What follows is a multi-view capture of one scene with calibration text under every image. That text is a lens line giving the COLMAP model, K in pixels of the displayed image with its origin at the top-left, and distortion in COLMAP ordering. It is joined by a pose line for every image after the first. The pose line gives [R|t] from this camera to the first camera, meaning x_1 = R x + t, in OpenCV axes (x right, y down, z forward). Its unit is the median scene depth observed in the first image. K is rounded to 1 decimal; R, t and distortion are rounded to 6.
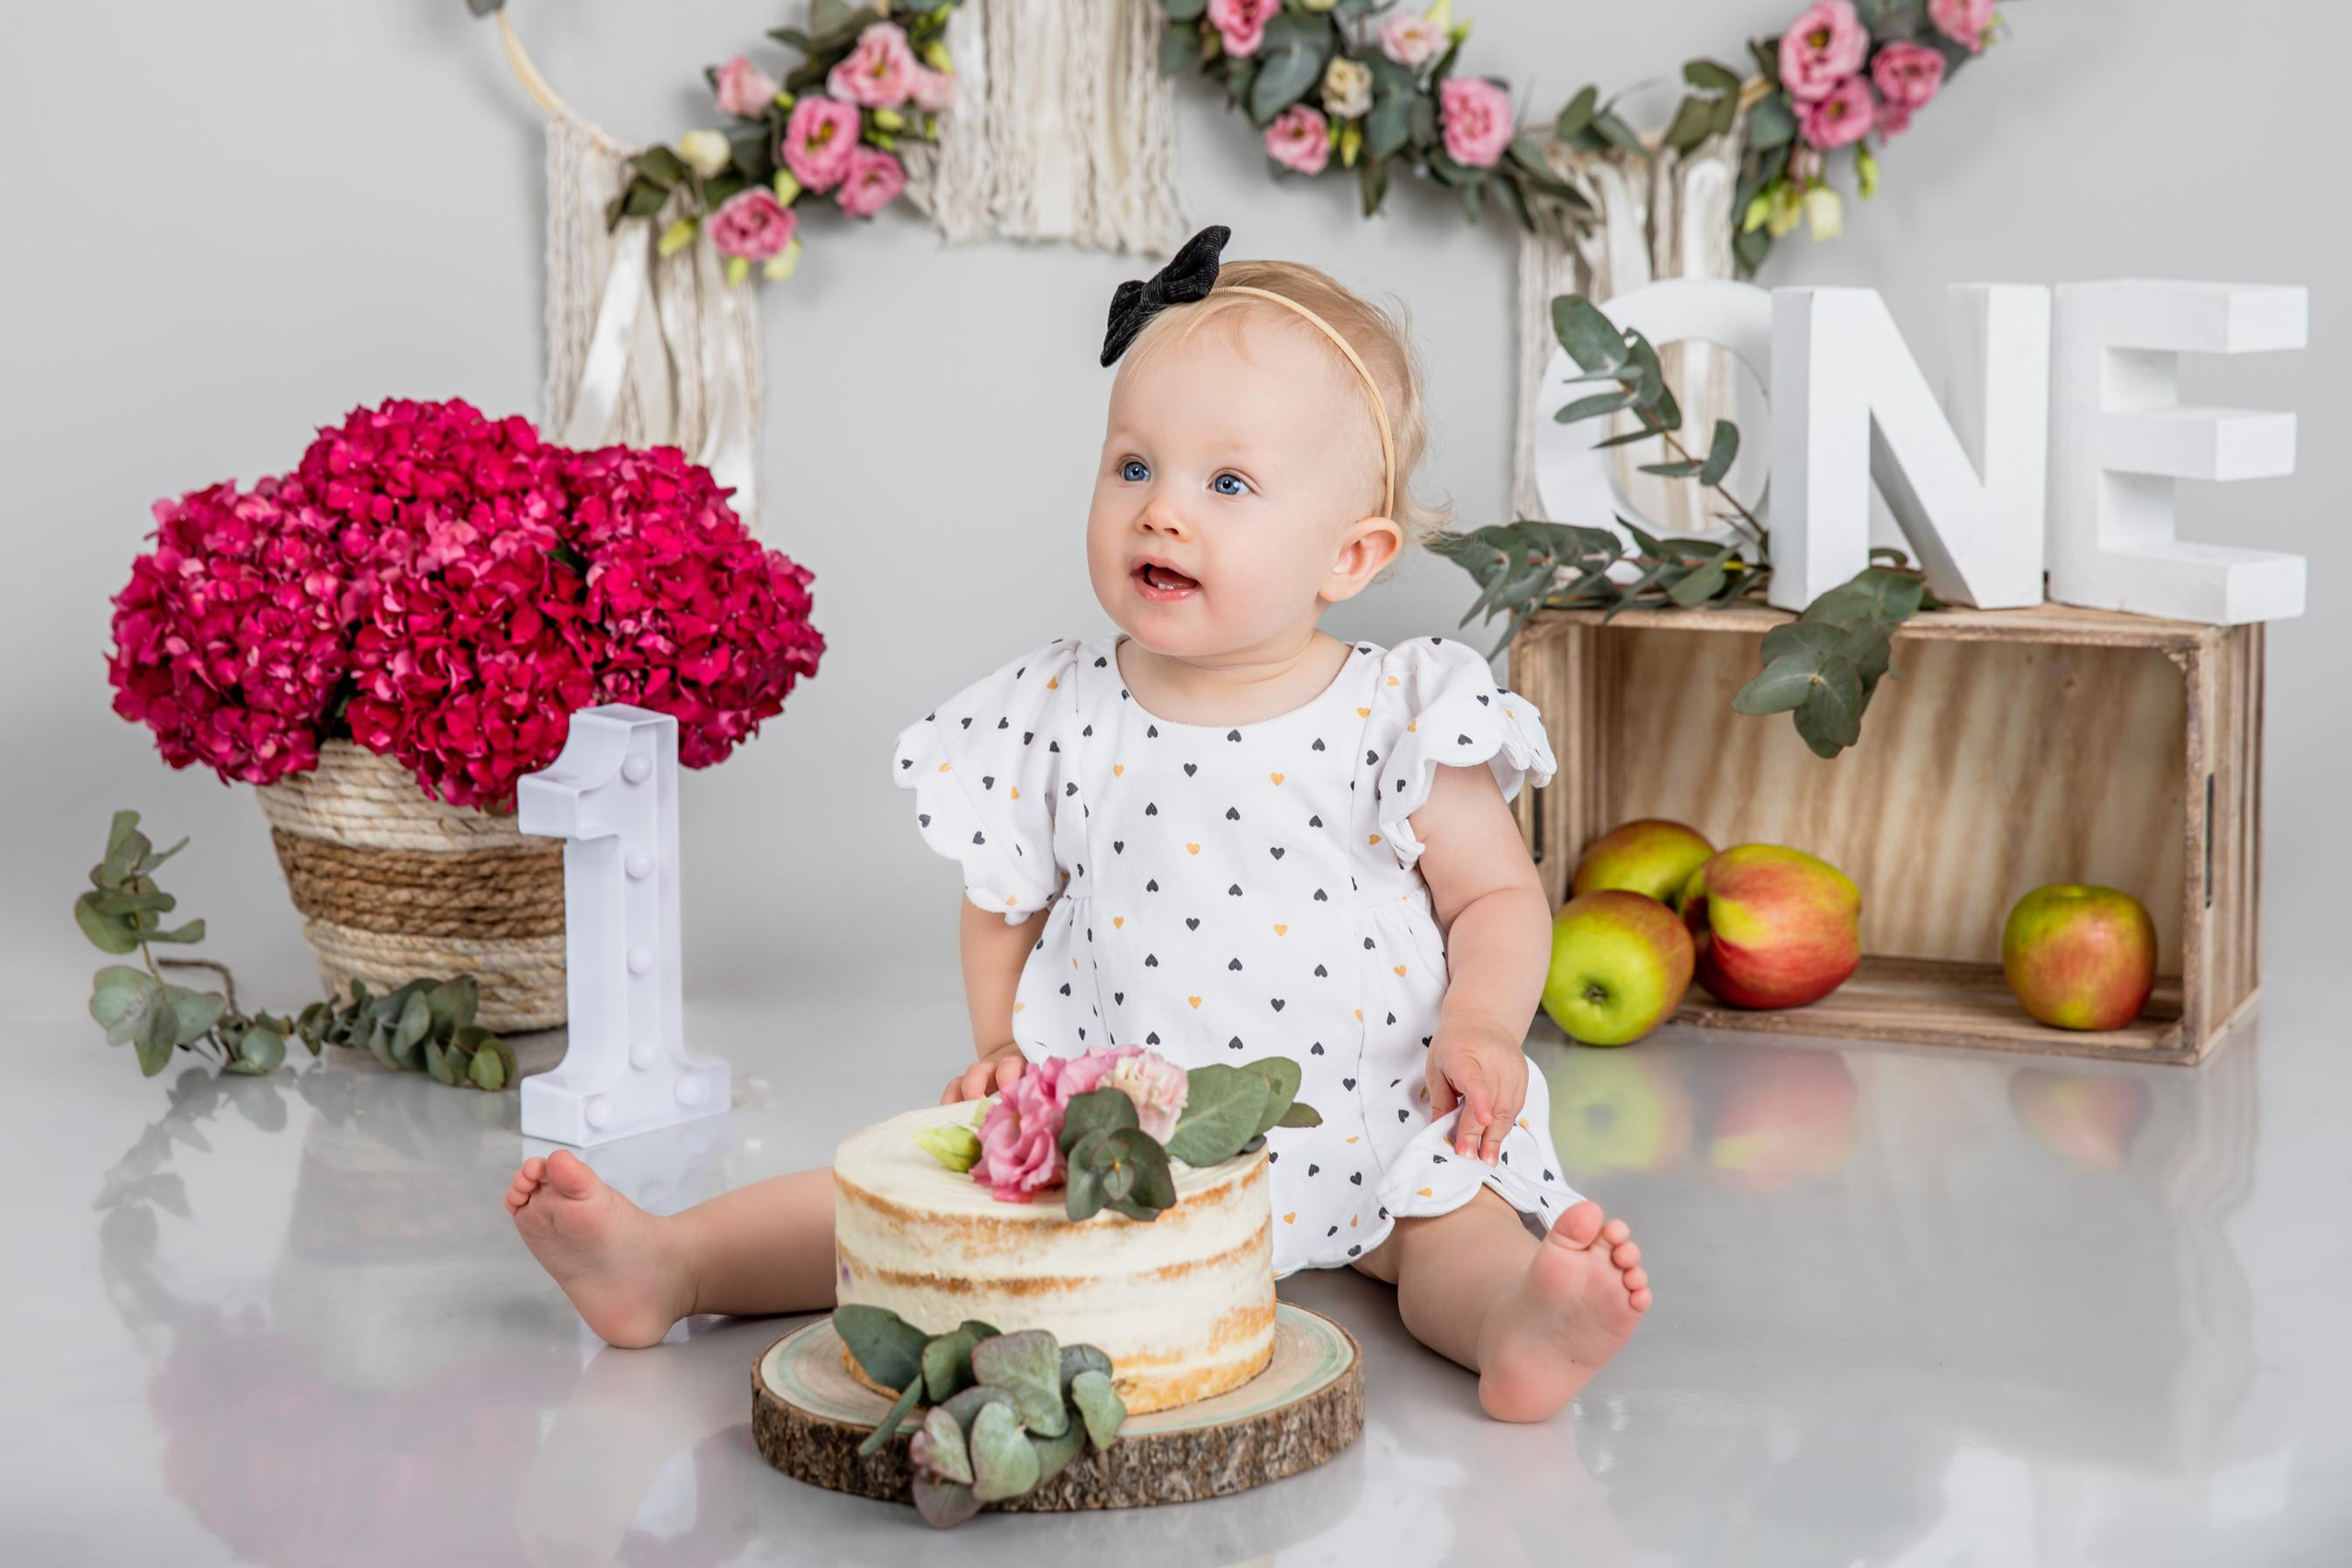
lens RADIAL K [[4318.6, 0, 1110.6], [0, 4318.6, 664.8], [0, 0, 1]] dist [0.188643, 0.027303]
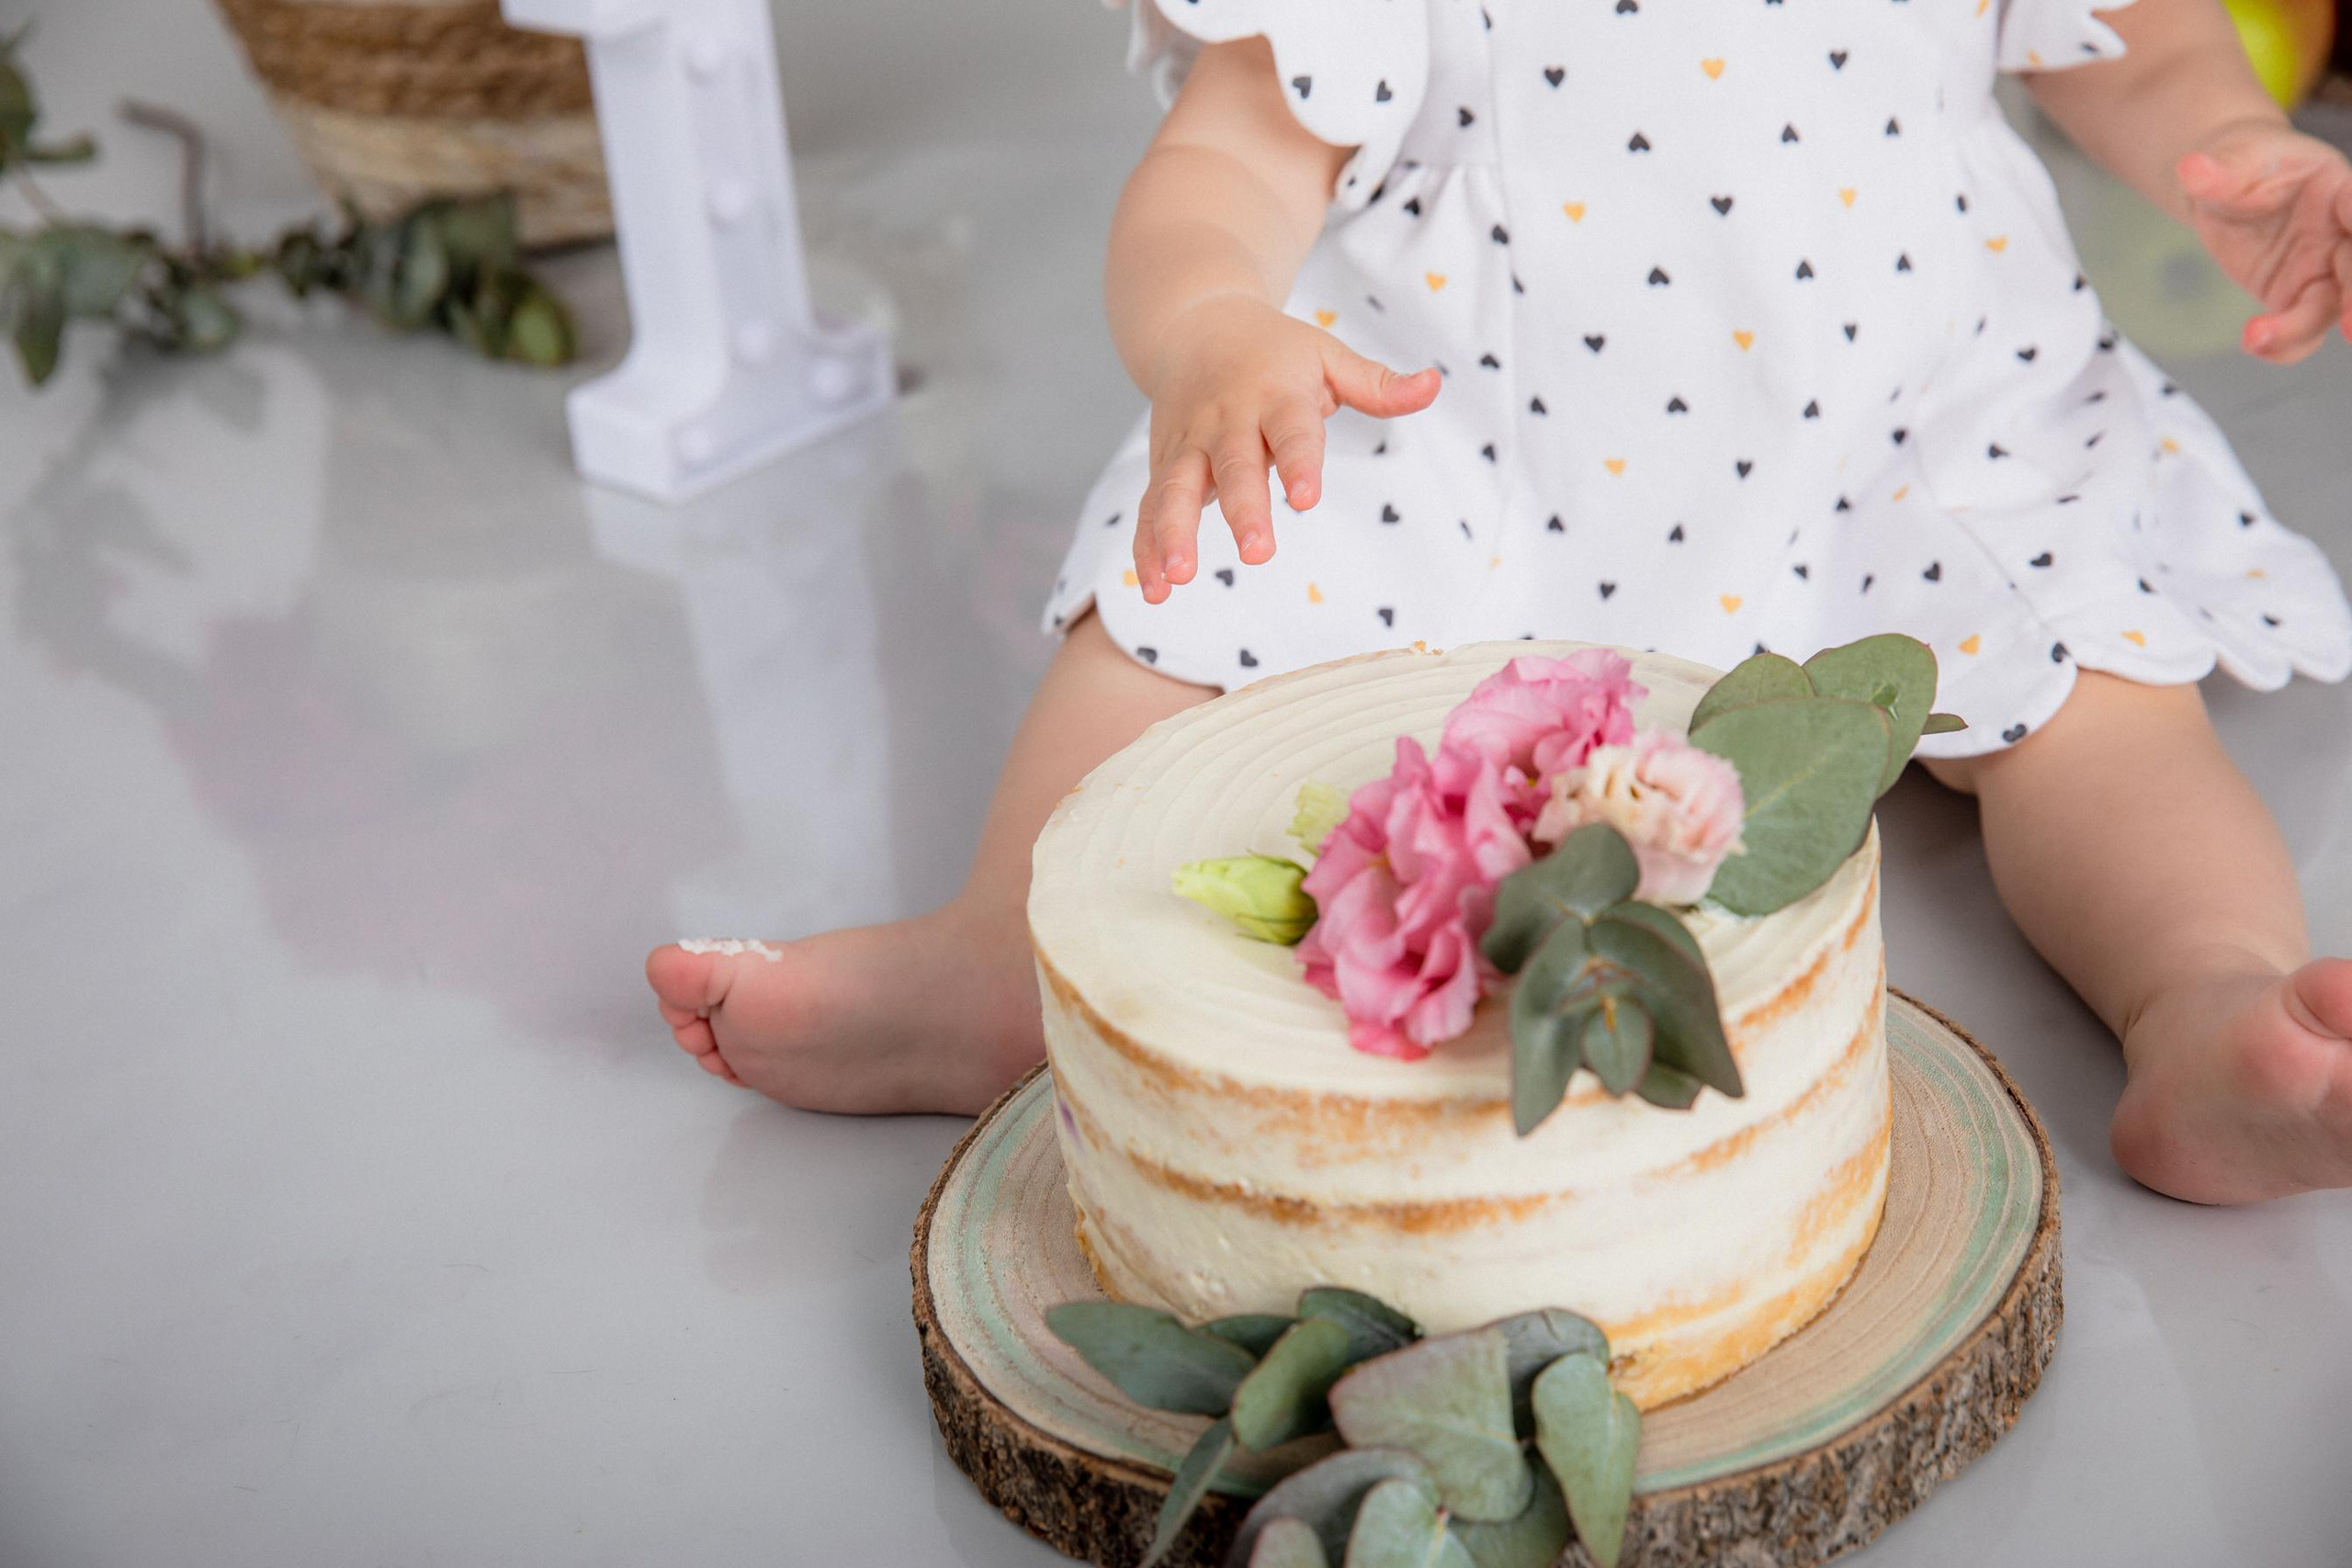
lens RADIAL K [[3895.5, 0, 1177.1], [0, 3895.5, 767.2], [0, 0, 1]] dist [0.147257, 0.111960]
pose [[0.996814, -0.057854, -0.054912, -0.014518], [0.072465, 0.944537, 0.320310, -0.035215], [0.033335, -0.323268, 0.945720, 0.417474]]
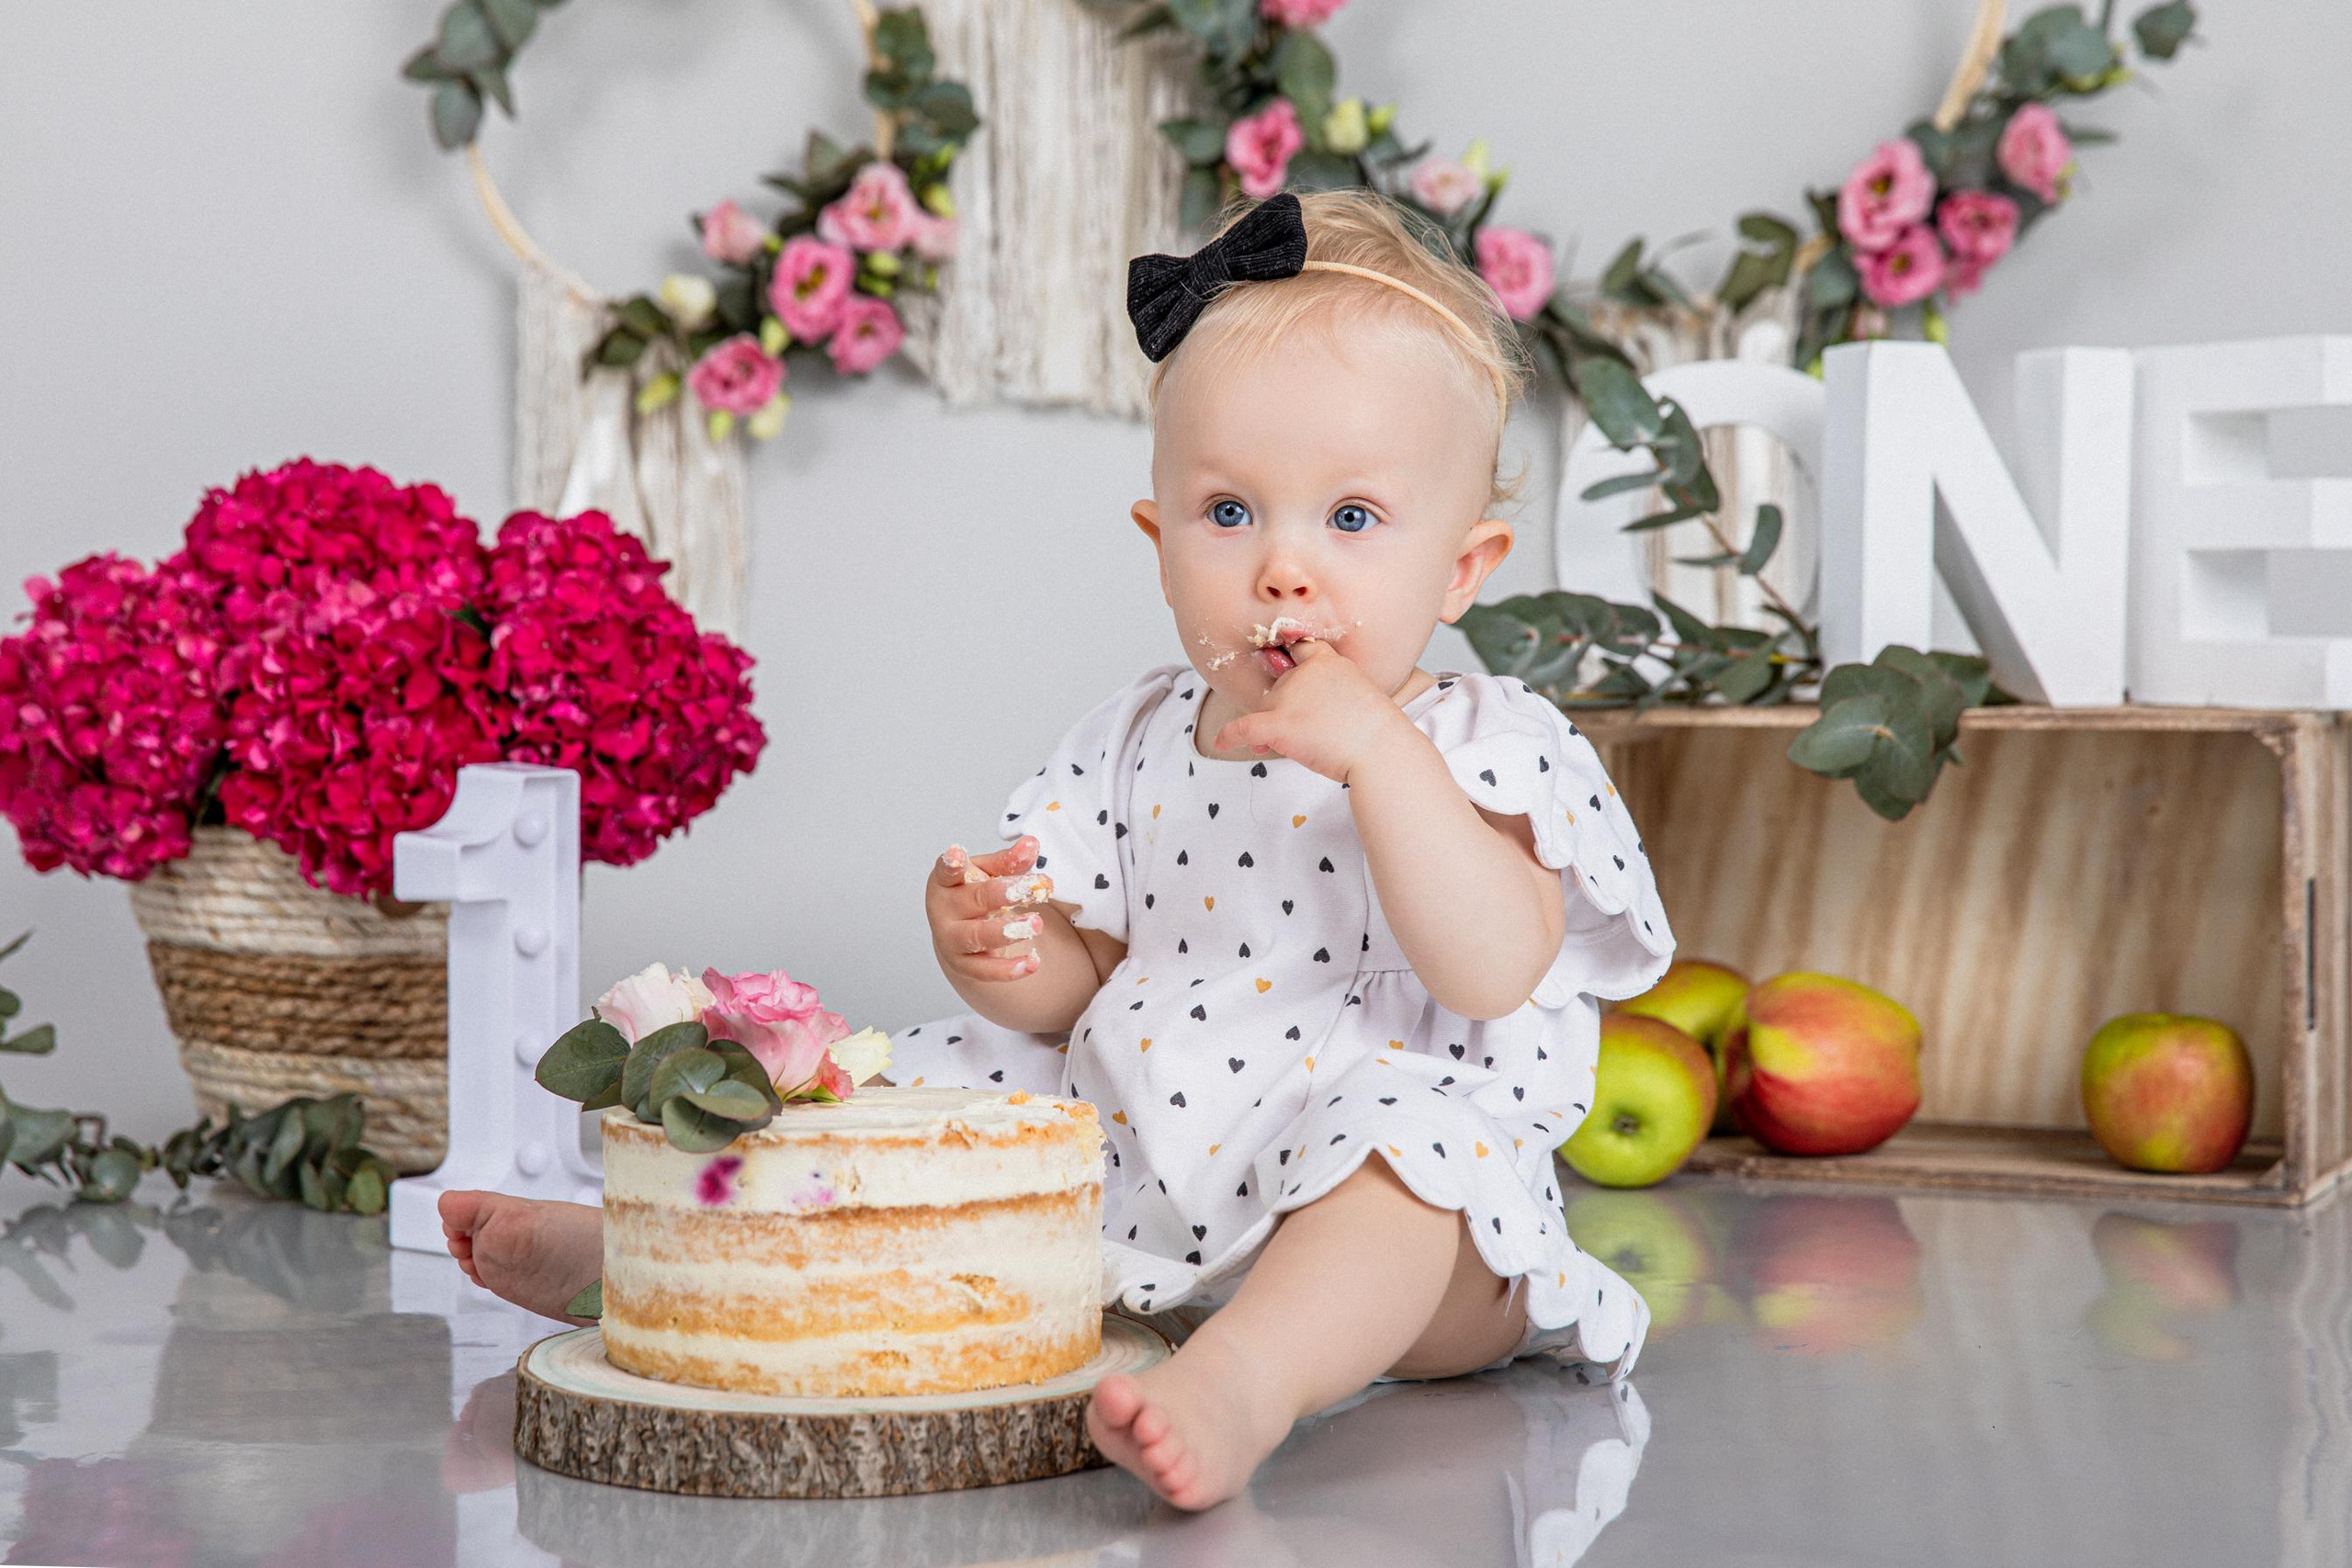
lens RADIAL K [[4241.7, 0, 1191.5], [0, 4241.7, 778.1], [0, 0, 1]] dist [0.194521, 0.085059]
pose [[0.999885, 0.008837, -0.012284, 0.033728], [-0.009983, 0.995276, -0.096574, 0.089575], [0.011372, 0.096686, 0.995250, 0.122462]]
